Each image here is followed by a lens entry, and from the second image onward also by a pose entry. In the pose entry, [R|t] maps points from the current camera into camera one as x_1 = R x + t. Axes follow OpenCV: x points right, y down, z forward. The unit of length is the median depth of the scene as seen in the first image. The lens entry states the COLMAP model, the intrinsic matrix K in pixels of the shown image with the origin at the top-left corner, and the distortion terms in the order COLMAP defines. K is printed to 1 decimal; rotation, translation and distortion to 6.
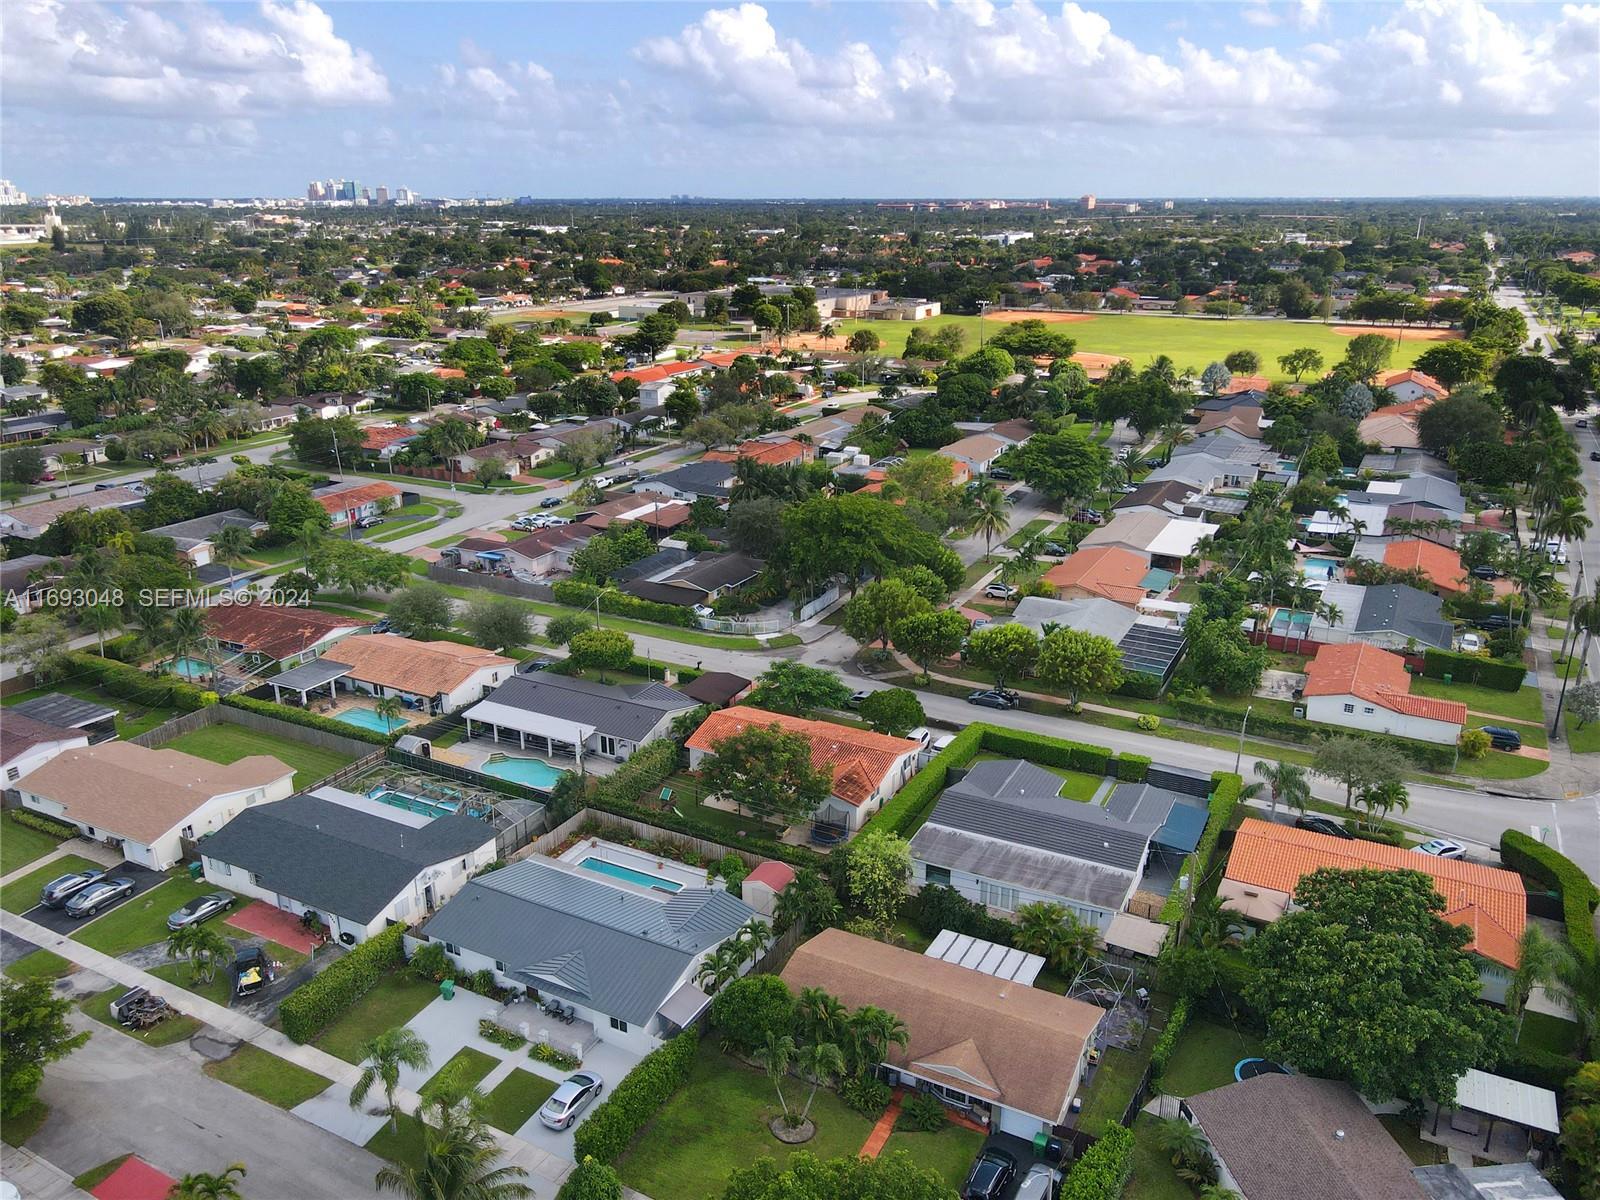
lens RADIAL K [[1218.9, 0, 800.0], [0, 1218.9, 600.0], [0, 0, 1]] dist [0.000585, 0.006870]
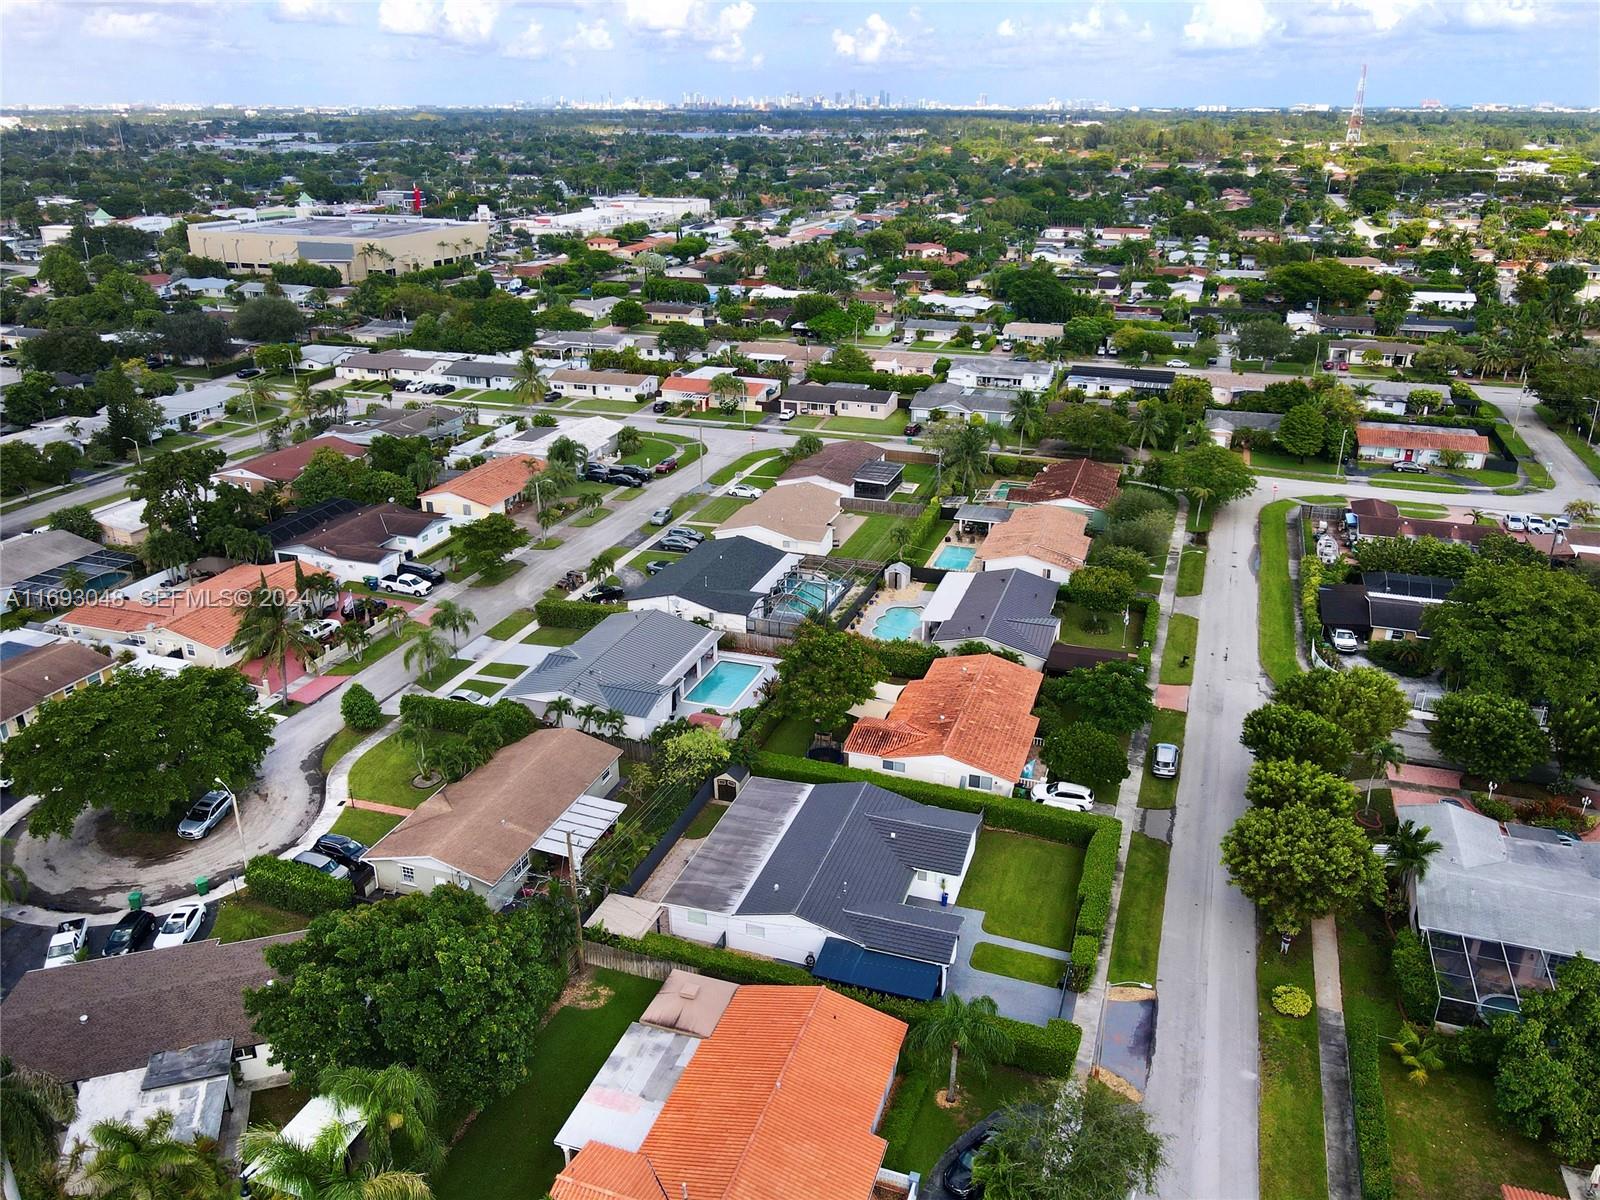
lens RADIAL K [[1228.5, 0, 786.7], [0, 1228.5, 594.3], [0, 0, 1]] dist [0.006461, 0.009474]
pose [[0.146553, 0.375434, -0.915189, 0.733755], [-0.315165, 0.894687, 0.316555, -0.196953], [0.937653, 0.242043, 0.249443, 0.563093]]
